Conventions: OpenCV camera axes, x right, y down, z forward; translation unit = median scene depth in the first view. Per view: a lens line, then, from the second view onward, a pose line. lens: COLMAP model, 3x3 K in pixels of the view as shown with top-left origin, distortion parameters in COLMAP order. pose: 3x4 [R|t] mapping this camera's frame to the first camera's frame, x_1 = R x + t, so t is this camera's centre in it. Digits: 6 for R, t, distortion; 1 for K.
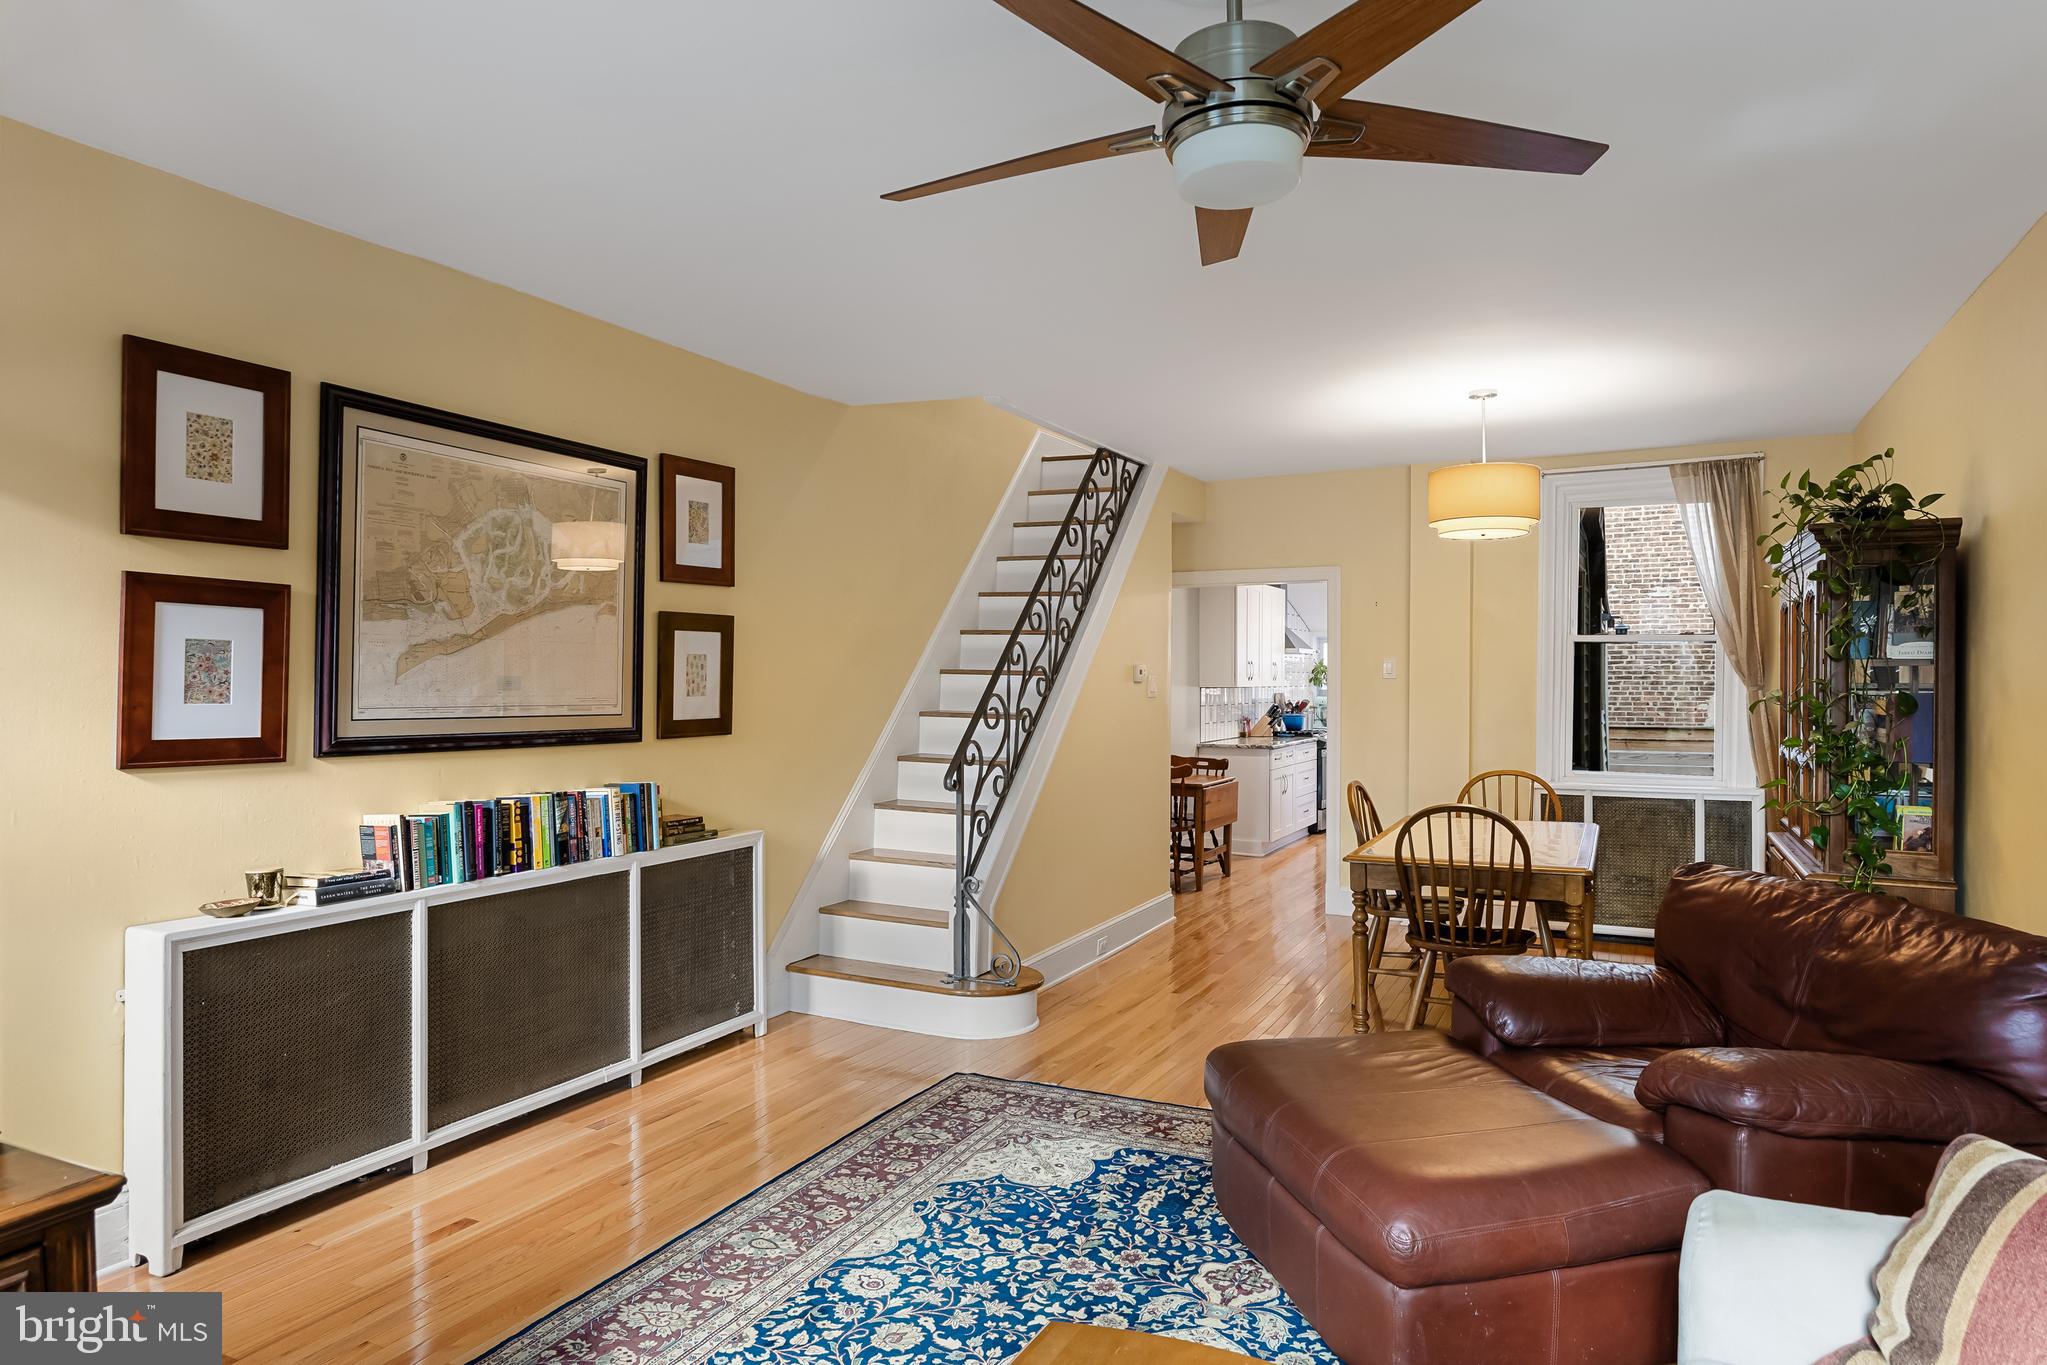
lens RADIAL K [[1211.4, 0, 1057.1], [0, 1211.4, 676.6], [0, 0, 1]] dist [0.006478, -0.000855]
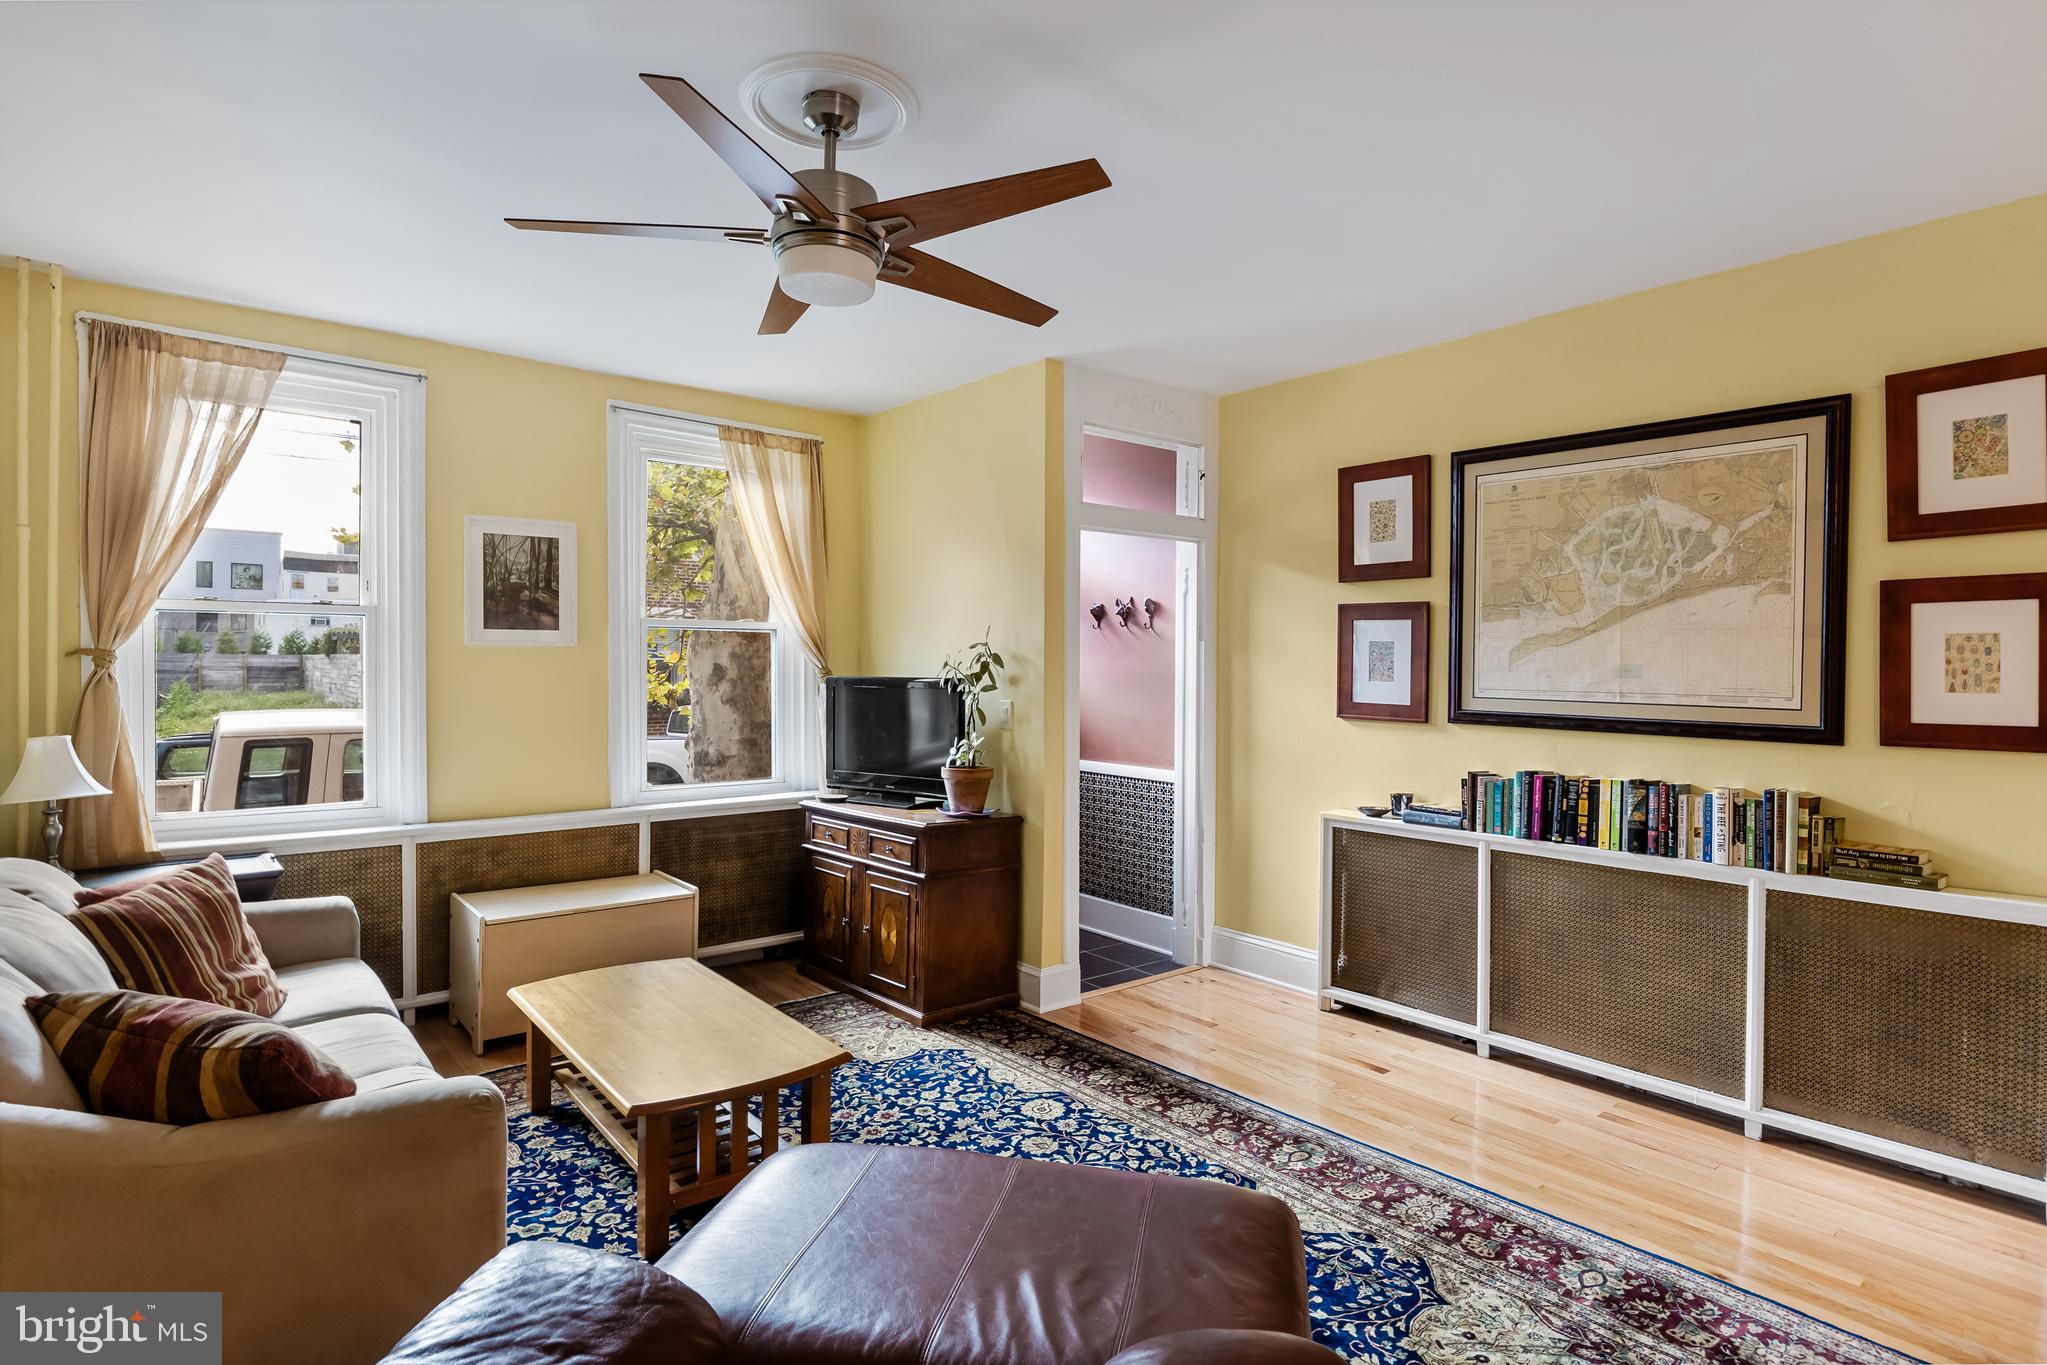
lens RADIAL K [[1035.3, 0, 1012.7], [0, 1035.3, 677.6], [0, 0, 1]] dist [-0.015510, 0.002215]
pose [[-0.418180, 0.000088, -0.908364, 0.698402], [-0.010980, 0.999926, 0.005152, 0.014619], [0.908298, 0.012128, -0.418149, 1.074575]]
